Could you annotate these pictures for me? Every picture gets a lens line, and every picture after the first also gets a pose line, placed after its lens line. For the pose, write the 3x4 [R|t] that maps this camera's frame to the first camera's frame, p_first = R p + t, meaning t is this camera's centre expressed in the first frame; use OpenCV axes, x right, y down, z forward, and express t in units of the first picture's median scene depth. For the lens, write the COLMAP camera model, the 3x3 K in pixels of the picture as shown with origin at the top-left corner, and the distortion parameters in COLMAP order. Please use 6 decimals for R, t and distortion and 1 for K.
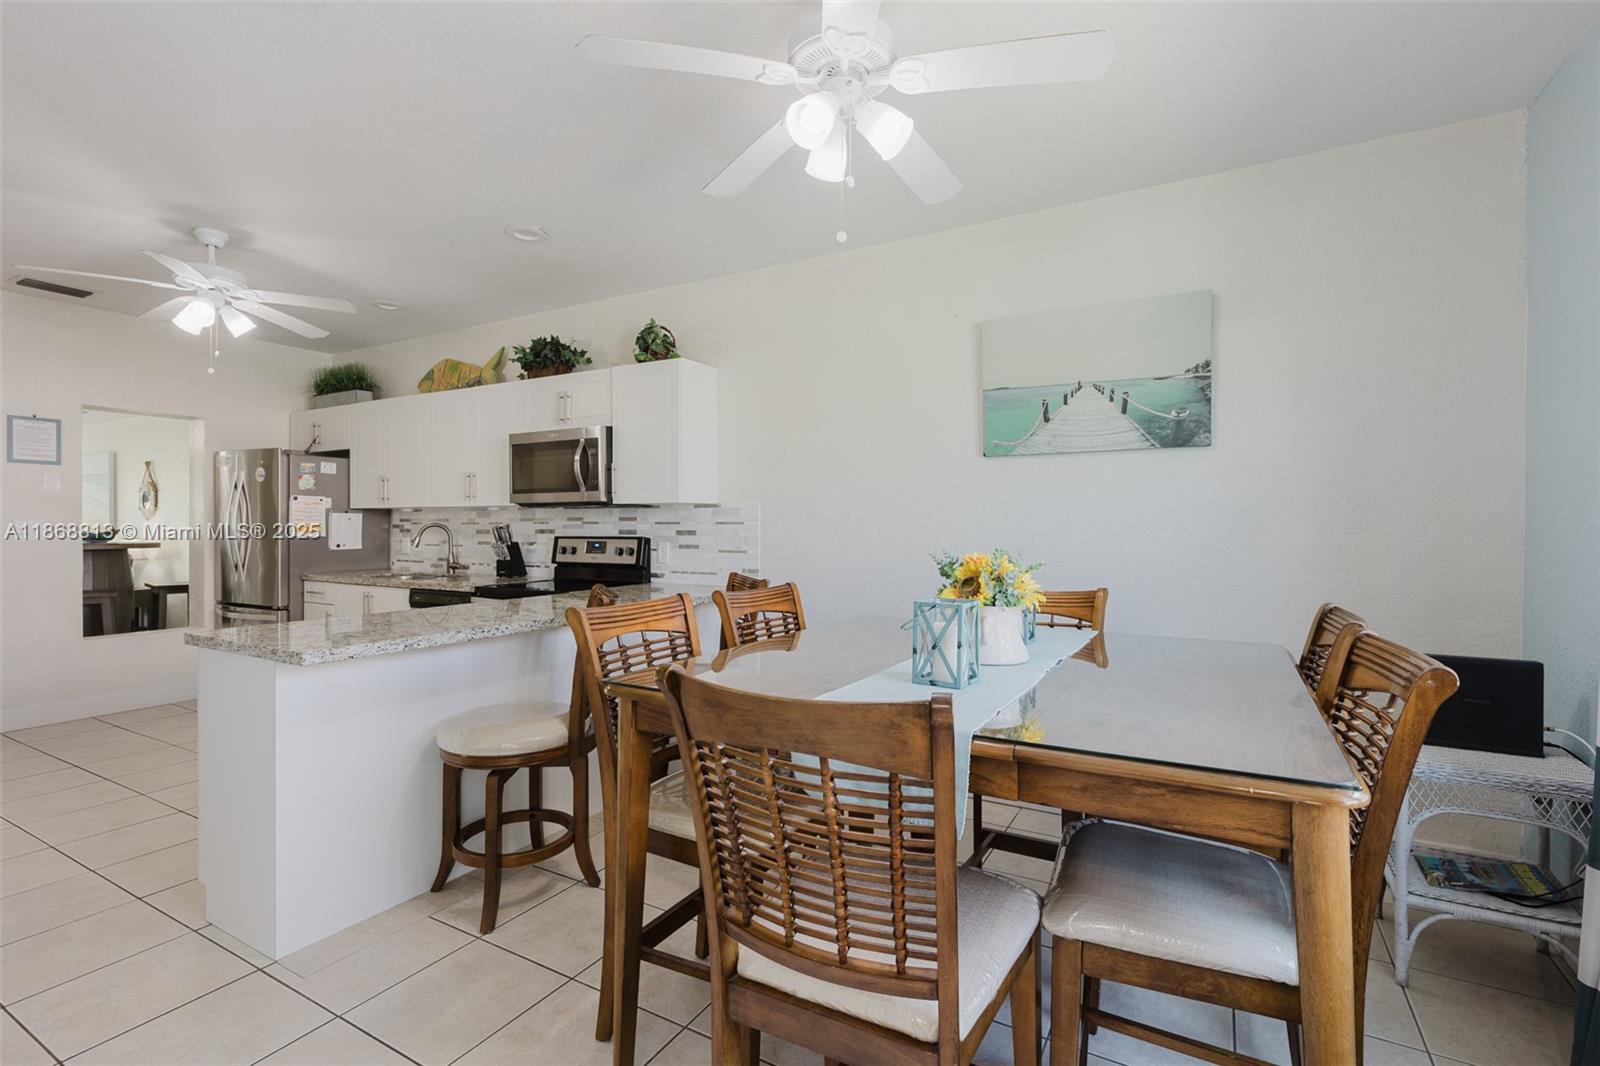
lens RADIAL K [[730.2, 0, 821.0], [0, 730.2, 525.7], [0, 0, 1]] dist [-0.000198, -0.000843]
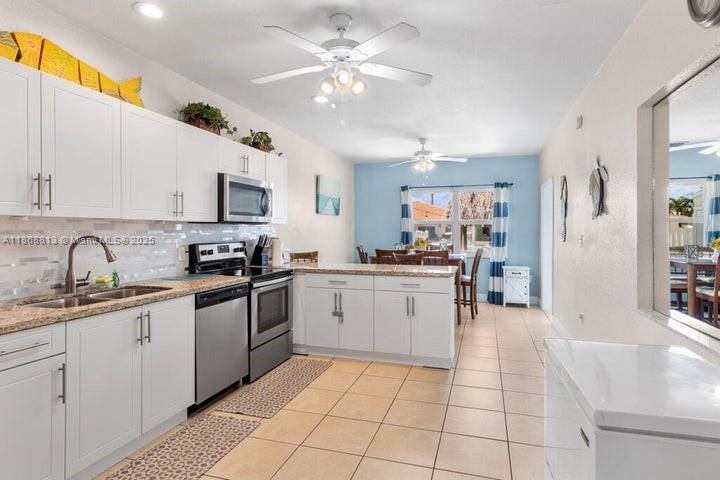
lens RADIAL K [[389.8, 0, 363.6], [0, 389.8, 233.5], [0, 0, 1]] dist [0.001951, -0.000840]
pose [[-0.209963, -0.005275, 0.977695, -1.701532], [0.003786, 0.999974, 0.006208, -0.011671], [-0.977702, 0.005005, -0.209937, 1.237510]]
